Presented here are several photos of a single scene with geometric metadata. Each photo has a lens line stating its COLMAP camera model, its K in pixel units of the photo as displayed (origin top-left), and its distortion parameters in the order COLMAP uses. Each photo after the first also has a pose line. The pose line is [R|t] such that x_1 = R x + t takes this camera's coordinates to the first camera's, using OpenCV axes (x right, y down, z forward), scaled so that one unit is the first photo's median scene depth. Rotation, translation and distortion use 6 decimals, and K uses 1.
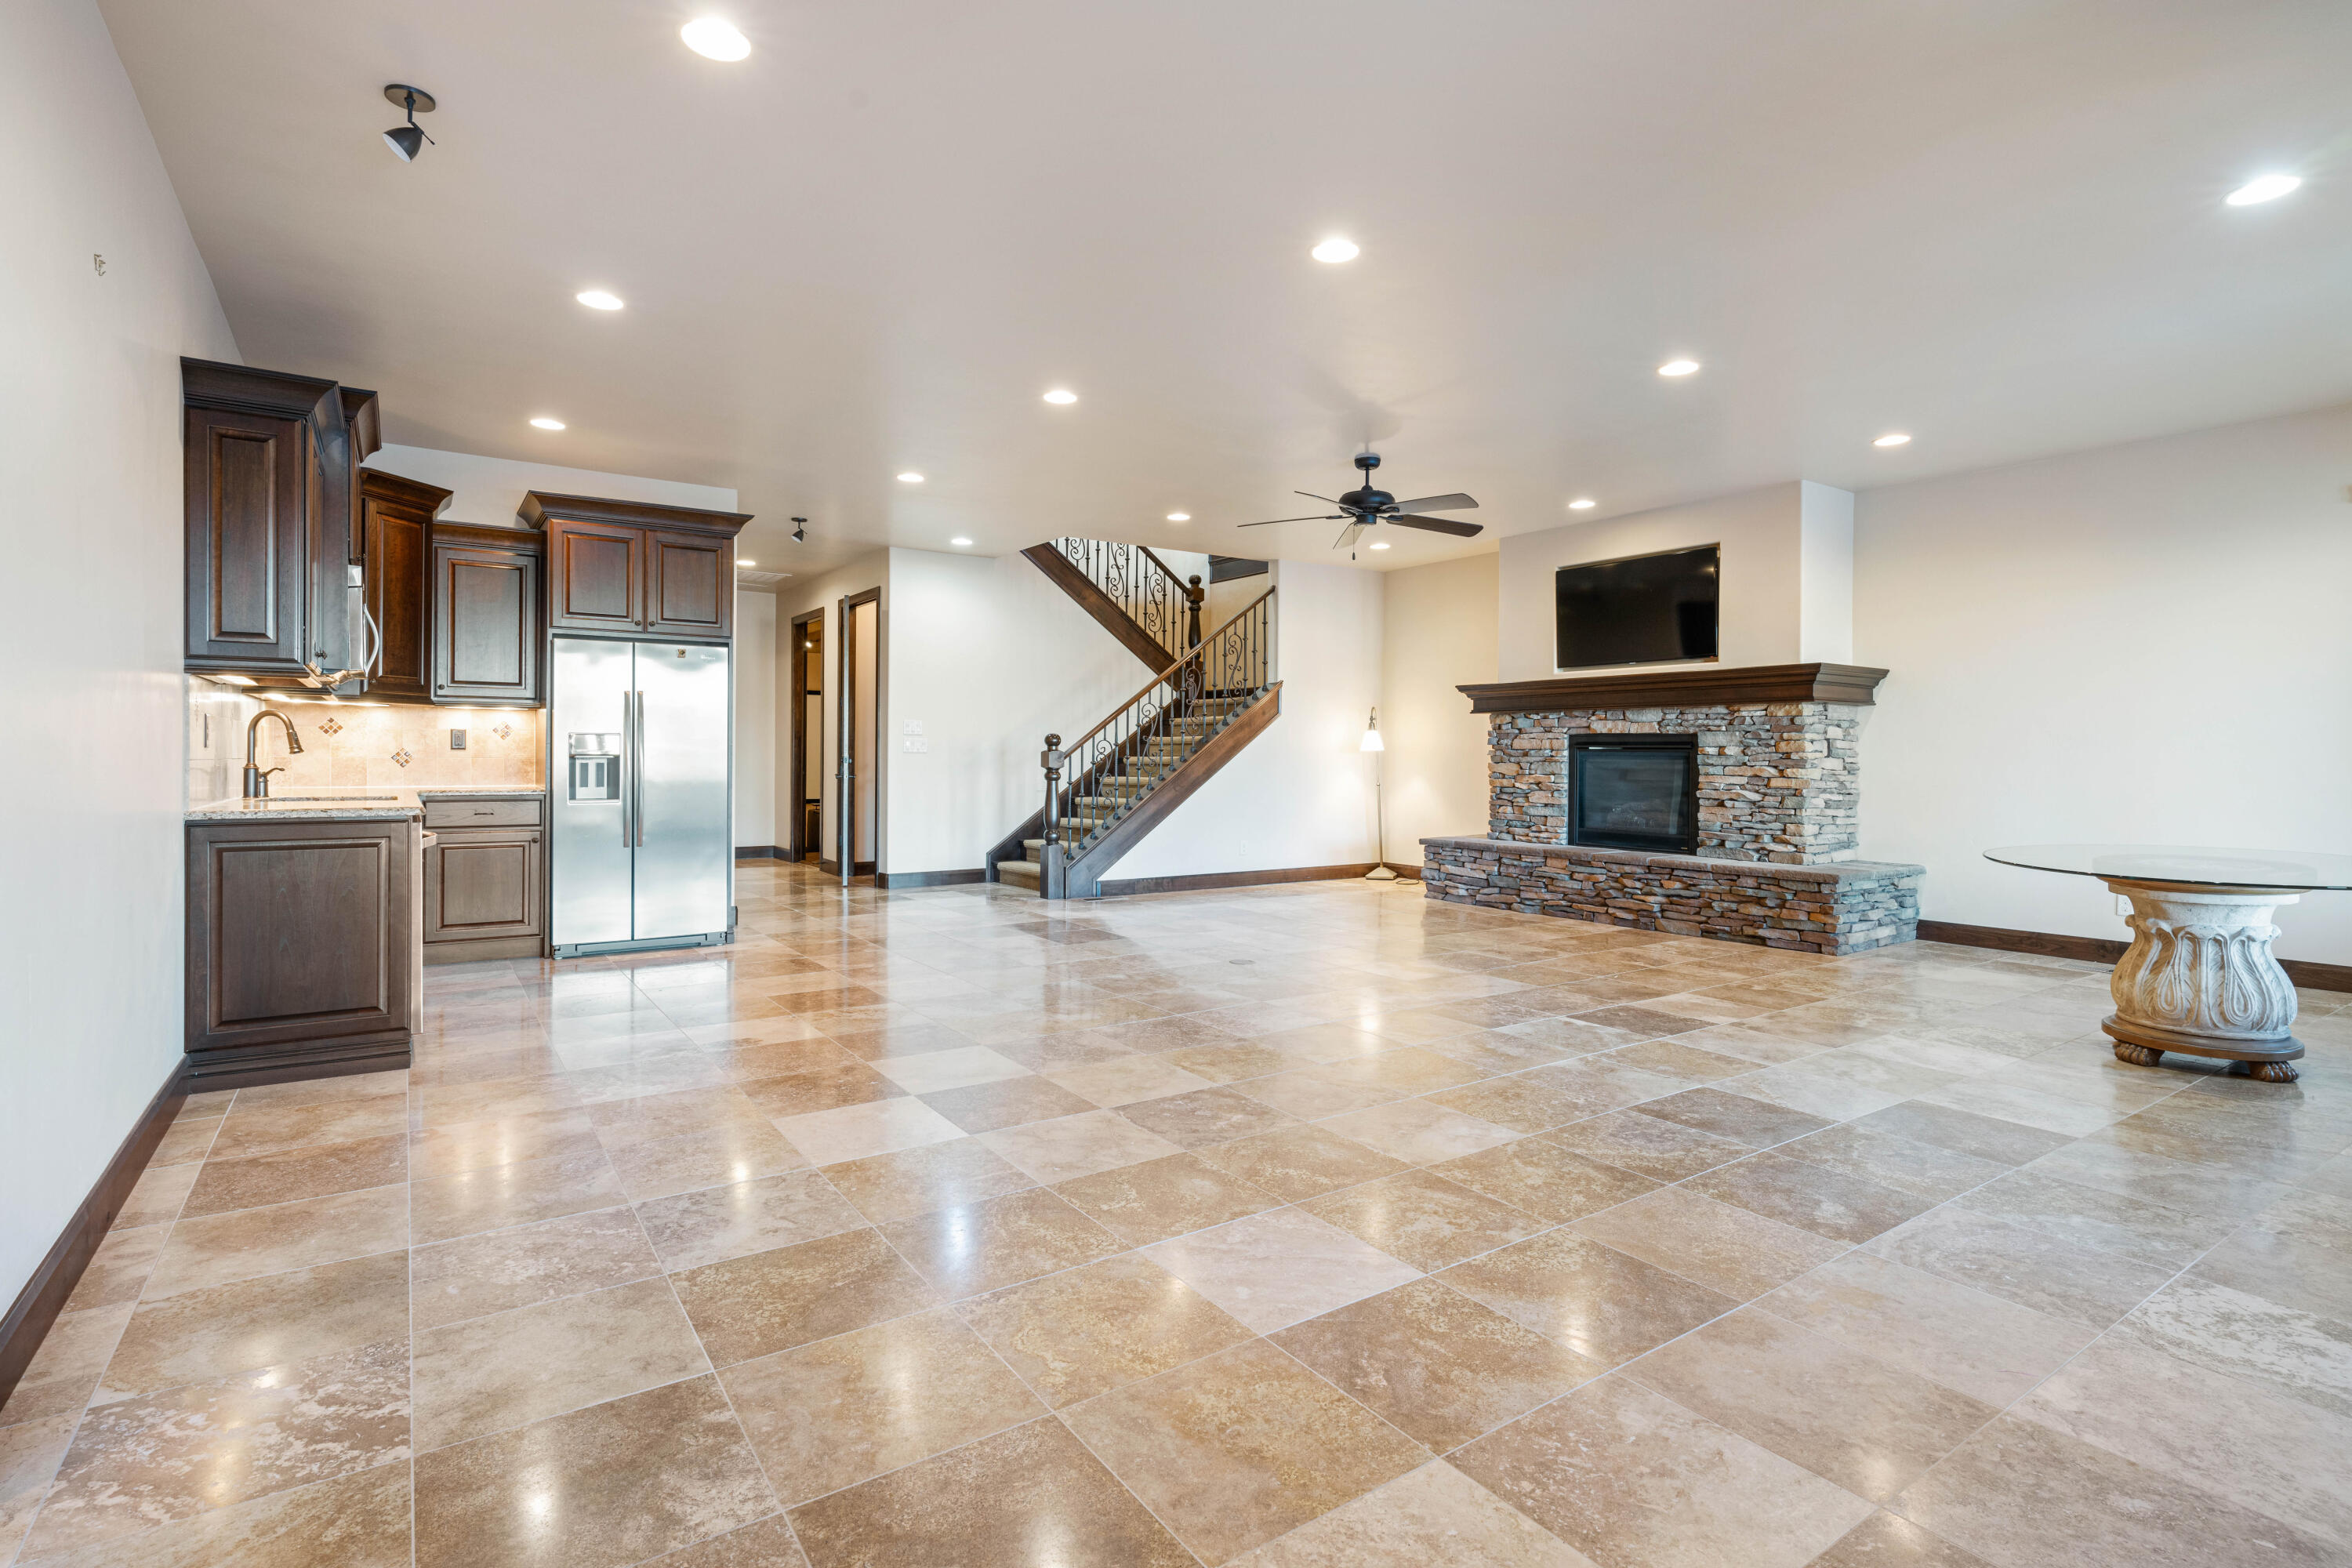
lens RADIAL K [[1137.4, 0, 1188.5], [0, 1137.4, 771.6], [0, 0, 1]] dist [-0.000210, 0.001921]
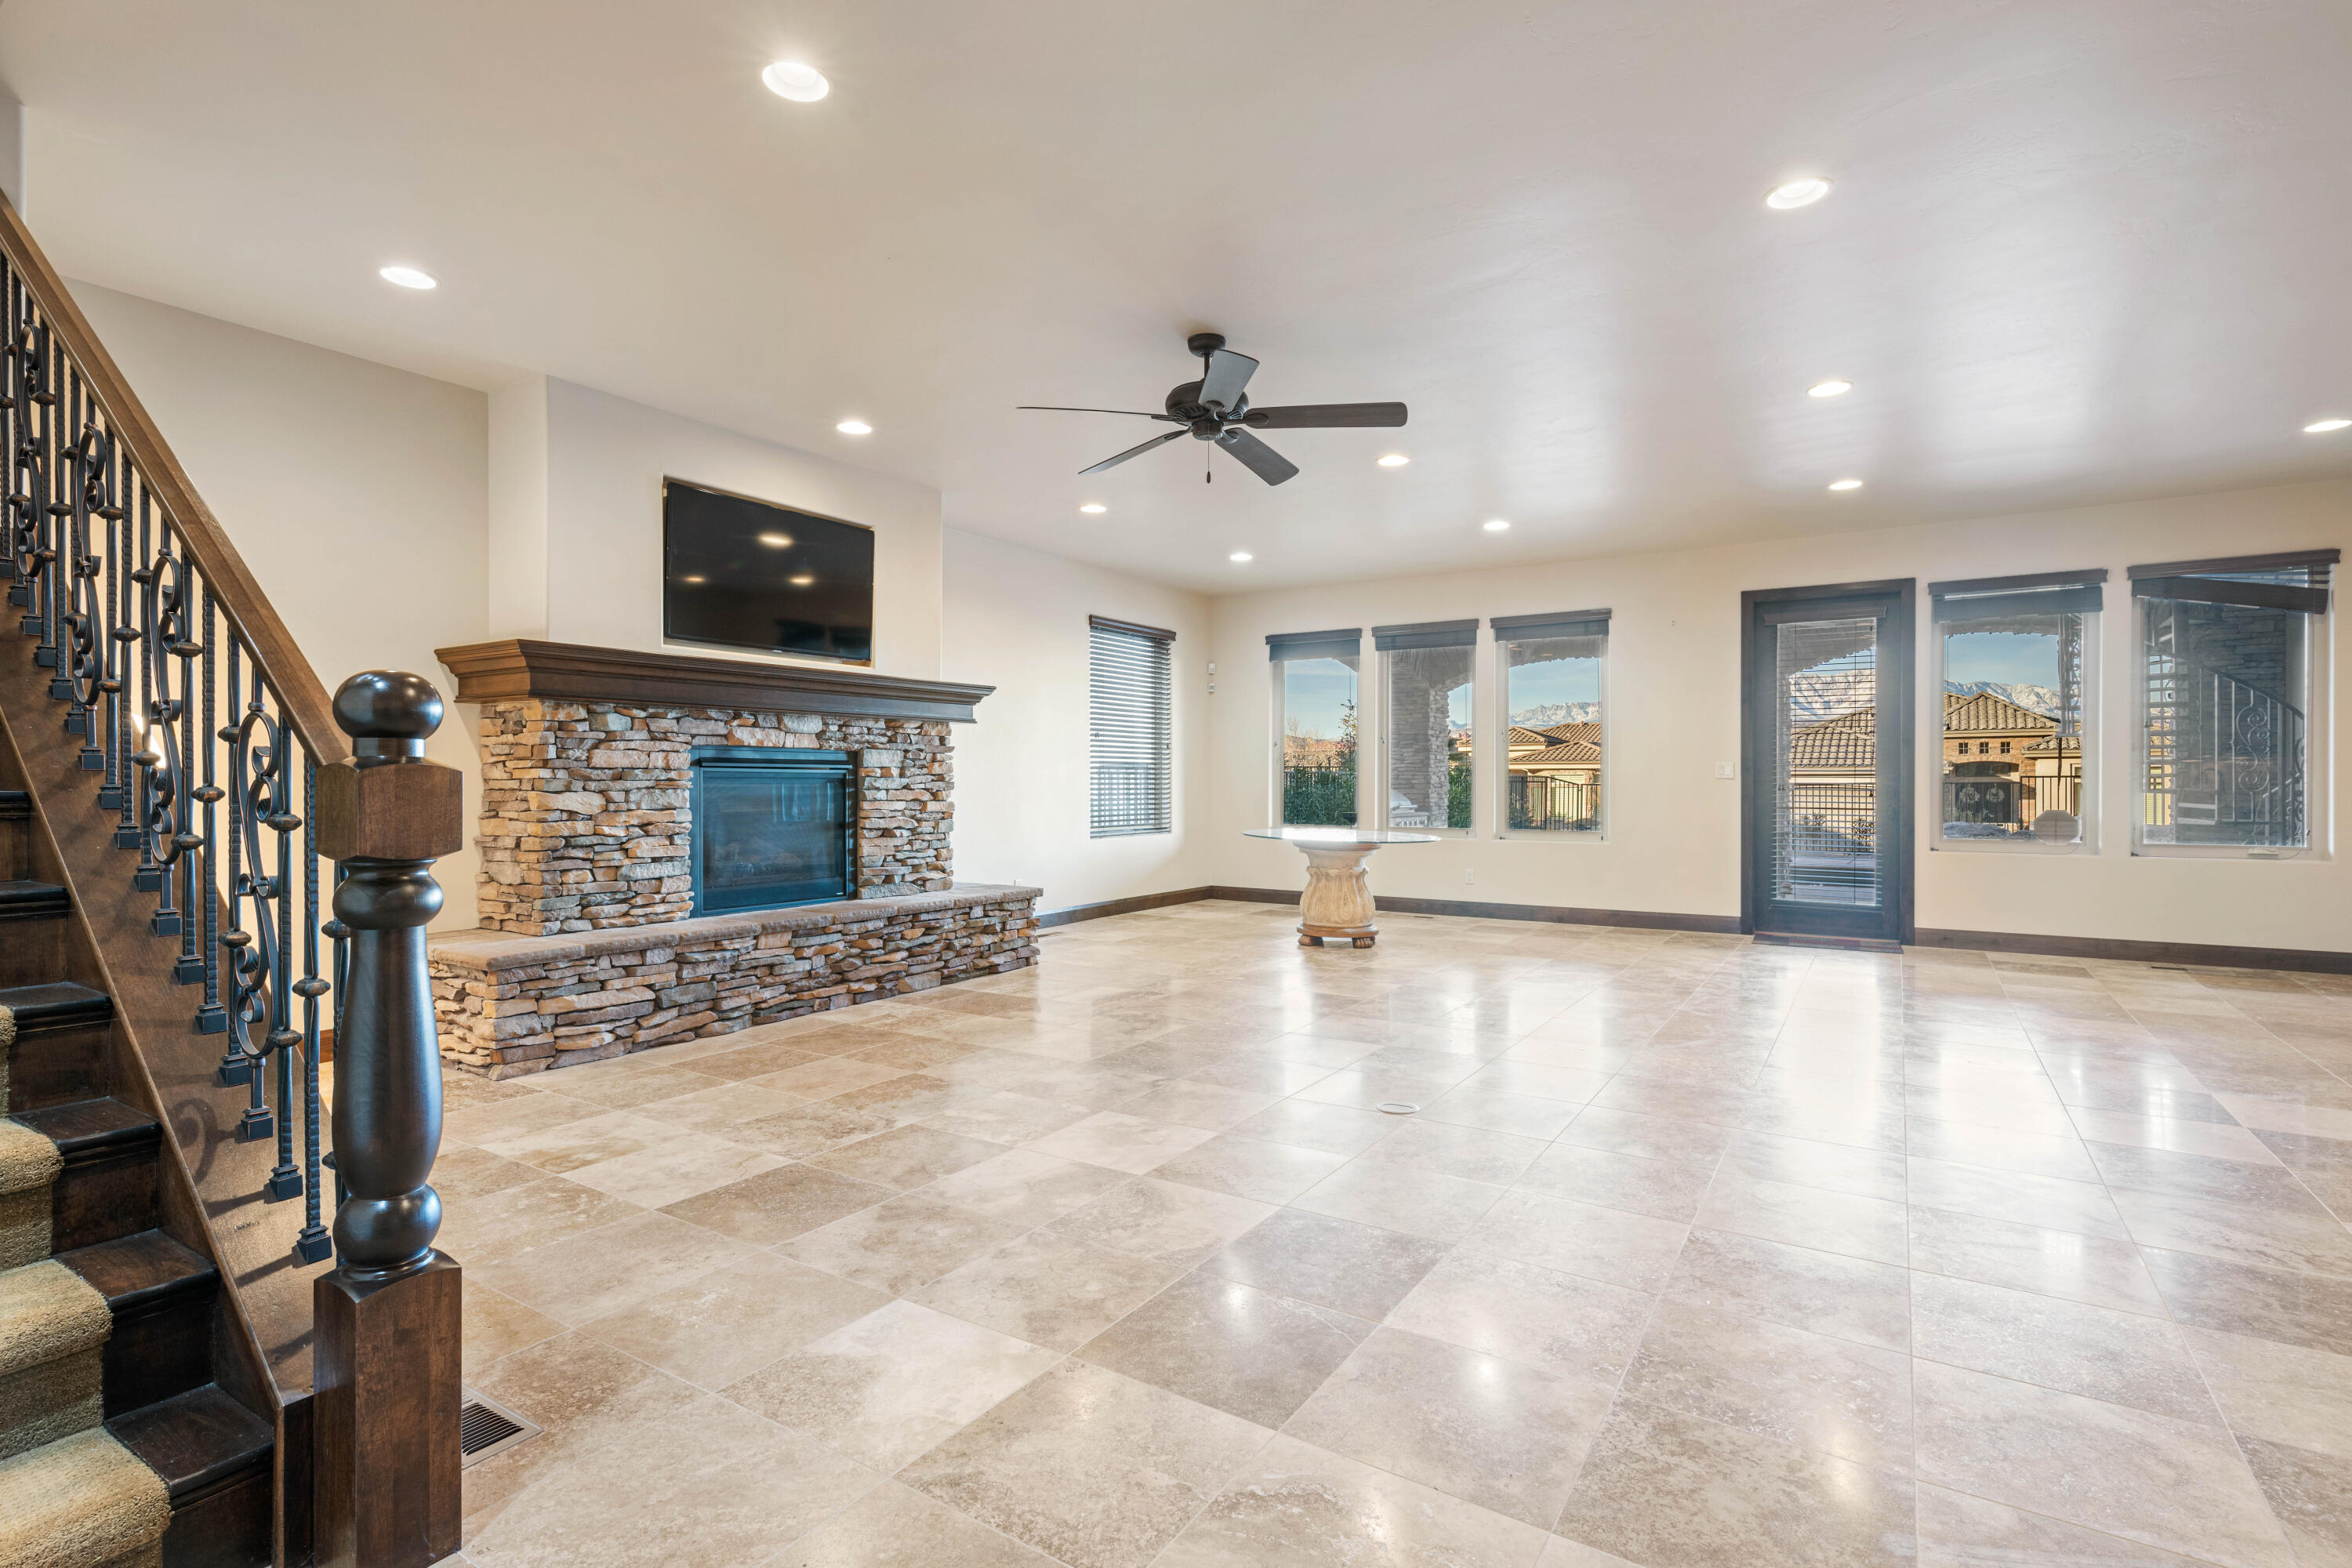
lens RADIAL K [[1137.4, 0, 1177.5], [0, 1137.4, 779.3], [0, 0, 1]] dist [-0.000210, 0.001921]
pose [[-0.388372, -0.010048, 0.921448, -0.388595], [0.007667, 0.999871, 0.014134, -0.022003], [-0.921471, 0.012554, -0.388245, 1.068133]]
